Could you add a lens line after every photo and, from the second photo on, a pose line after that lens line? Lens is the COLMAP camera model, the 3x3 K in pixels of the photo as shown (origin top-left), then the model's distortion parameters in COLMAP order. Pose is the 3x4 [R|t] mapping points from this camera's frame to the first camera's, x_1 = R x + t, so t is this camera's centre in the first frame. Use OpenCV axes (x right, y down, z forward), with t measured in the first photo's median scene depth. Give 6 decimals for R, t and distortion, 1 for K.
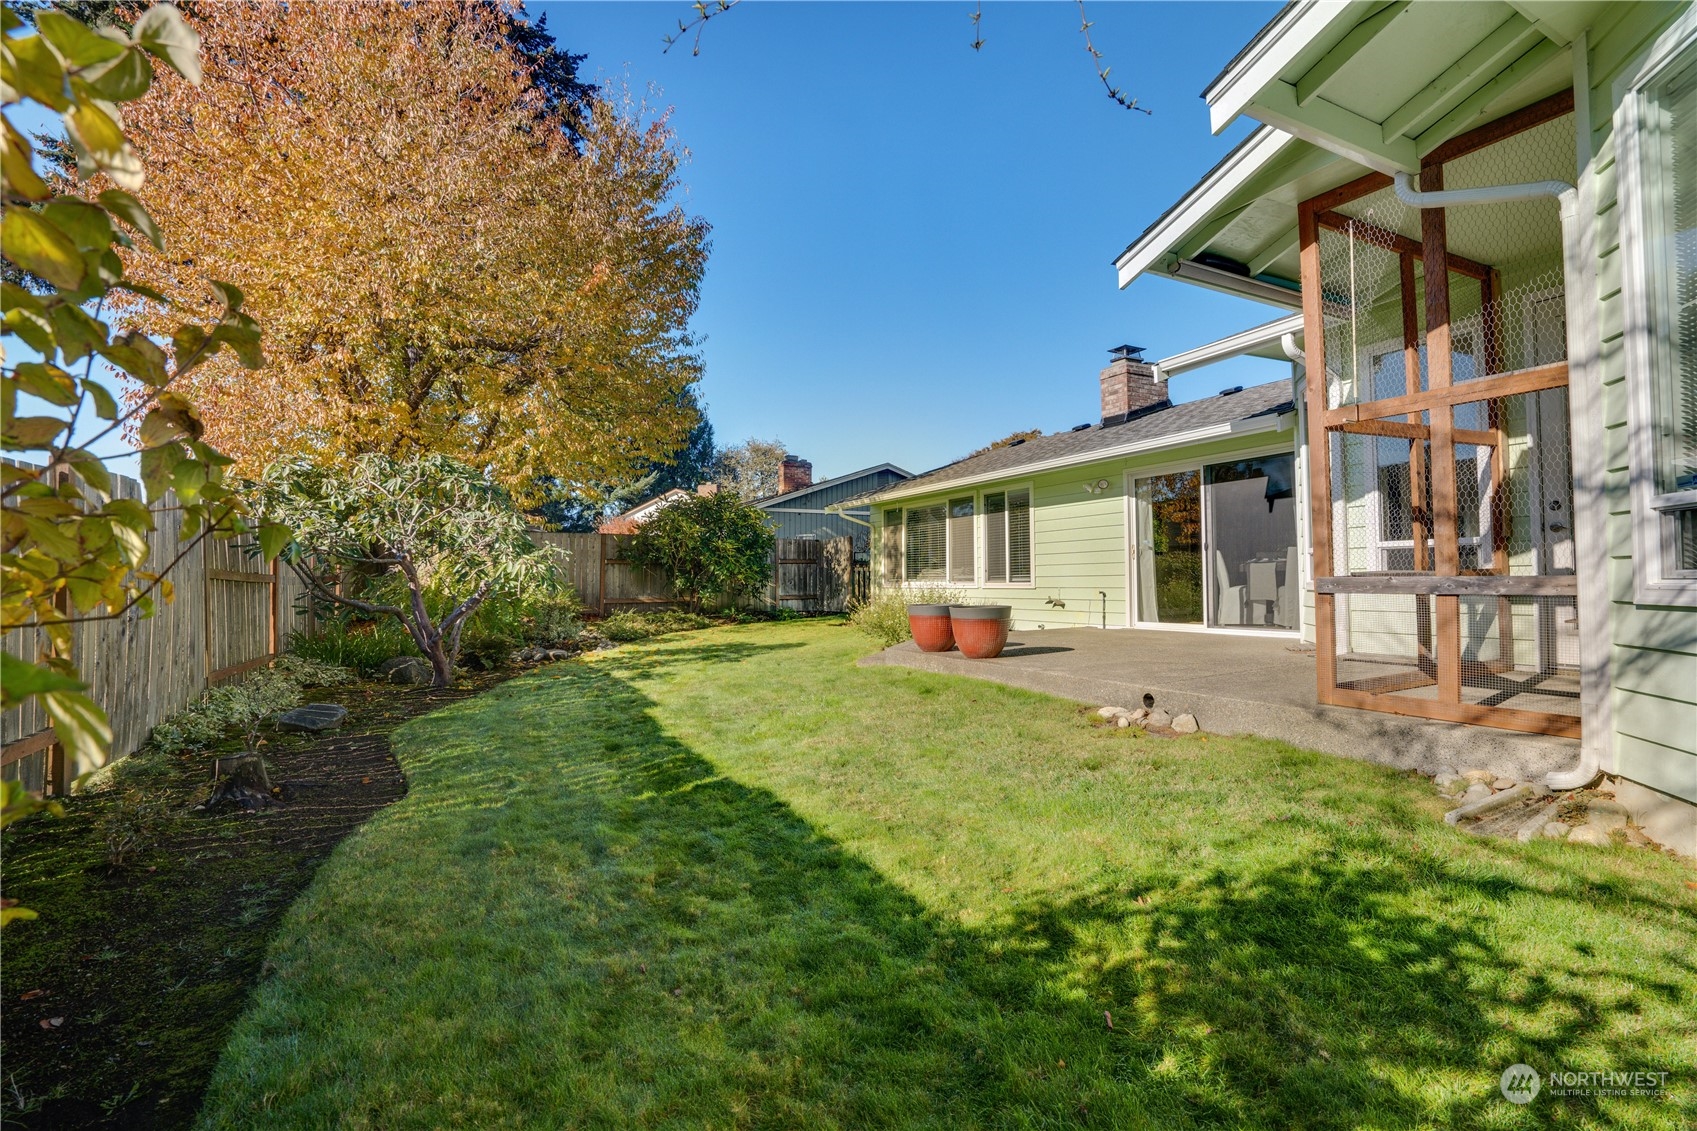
lens RADIAL K [[796.7, 0, 849.2], [0, 796.7, 564.2], [0, 0, 1]] dist [-0.042204, 0.016357]
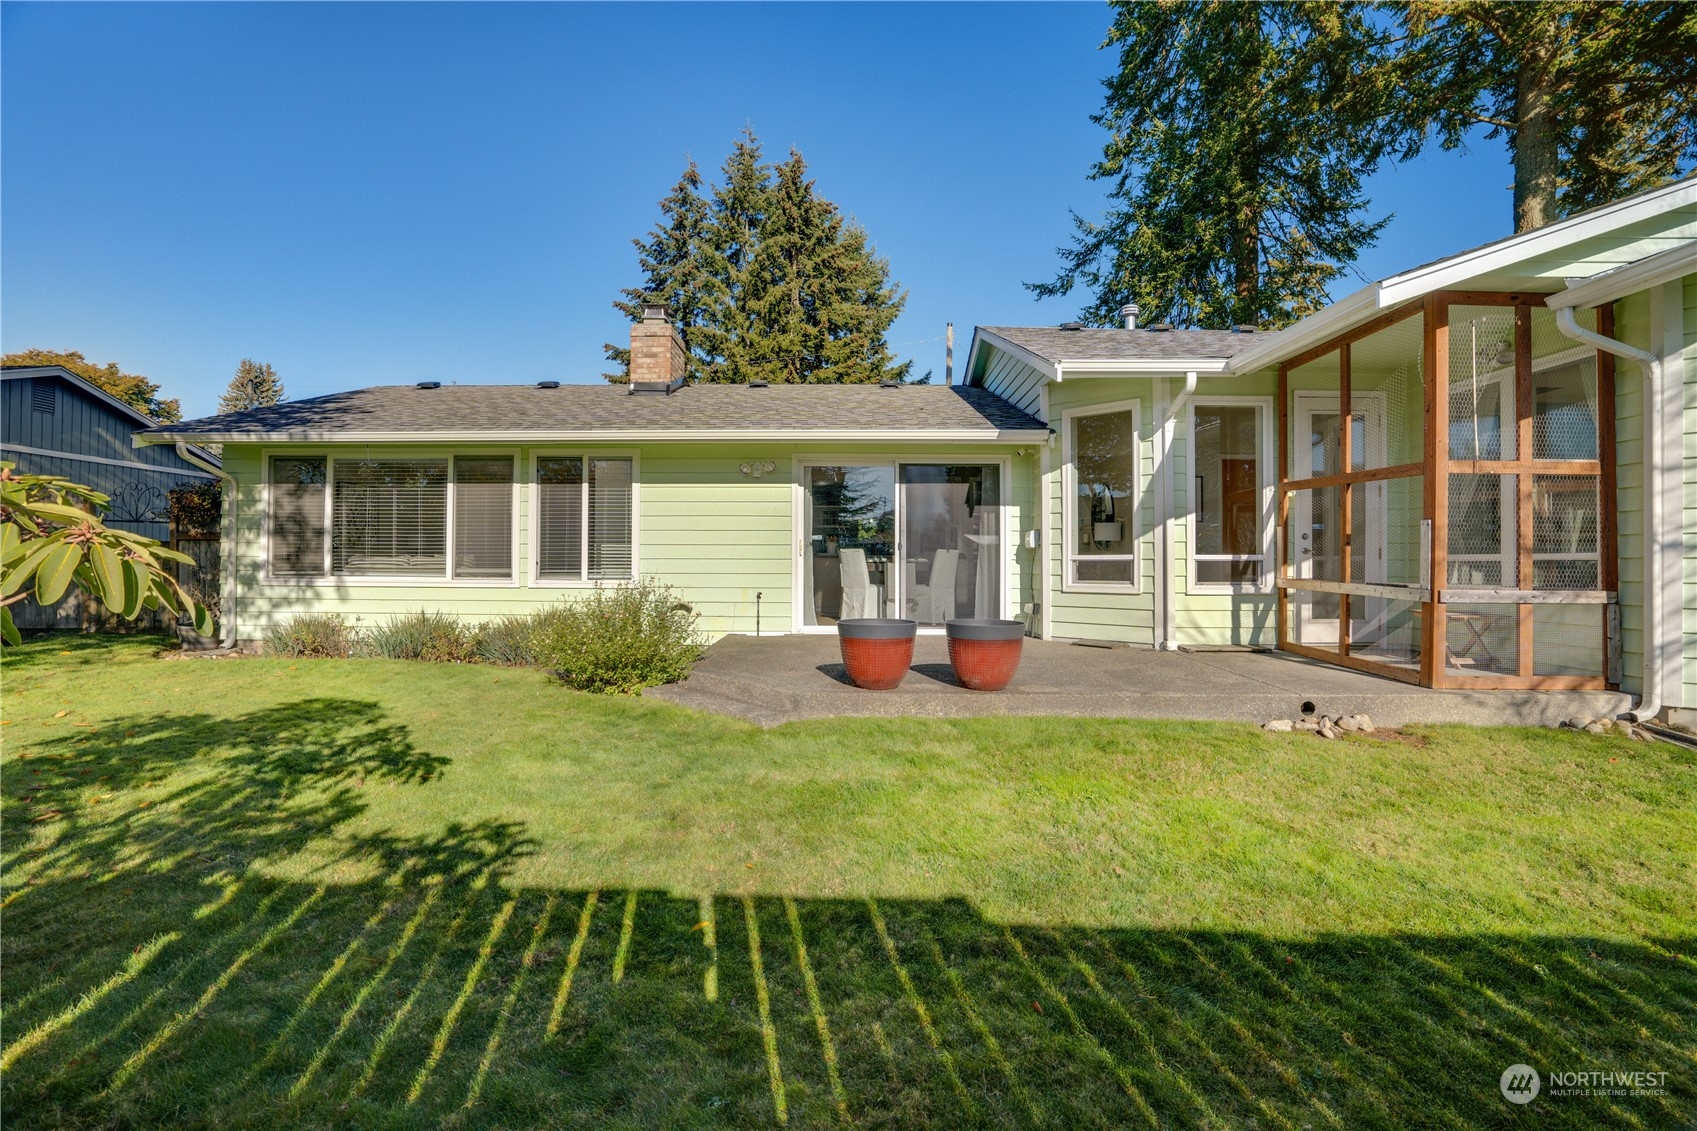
lens RADIAL K [[796.7, 0, 838.4], [0, 796.7, 560.2], [0, 0, 1]] dist [-0.042204, 0.016357]
pose [[0.467812, 0.015359, 0.883695, -0.261887], [-0.028834, 0.999582, -0.002109, -0.000393], [-0.883358, -0.024494, 0.468059, 0.339481]]
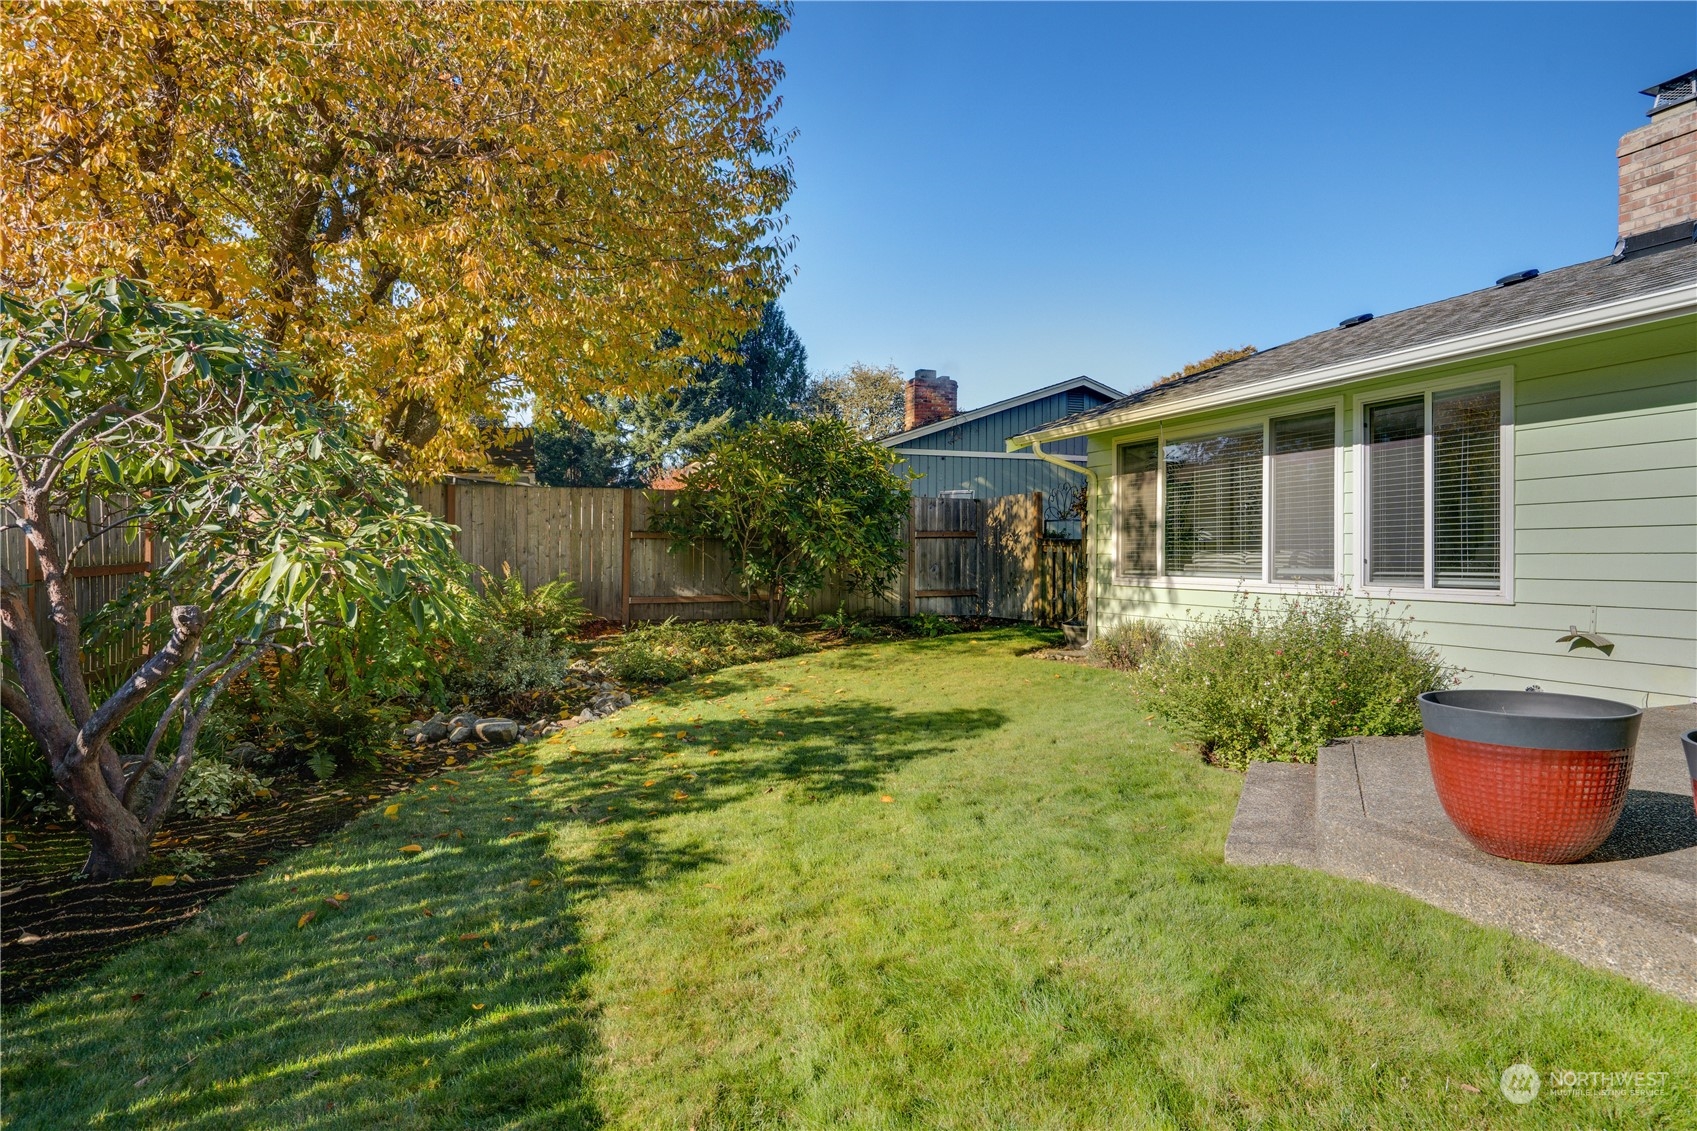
lens RADIAL K [[1008.7, 0, 848.1], [0, 1008.7, 564.5], [0, 0, 1]] dist [0.007574, 0.002757]
pose [[0.991922, 0.007945, -0.126604, -0.049236], [-0.003802, 0.999450, 0.032934, -0.007127], [0.126796, -0.032187, 0.991406, 0.278049]]
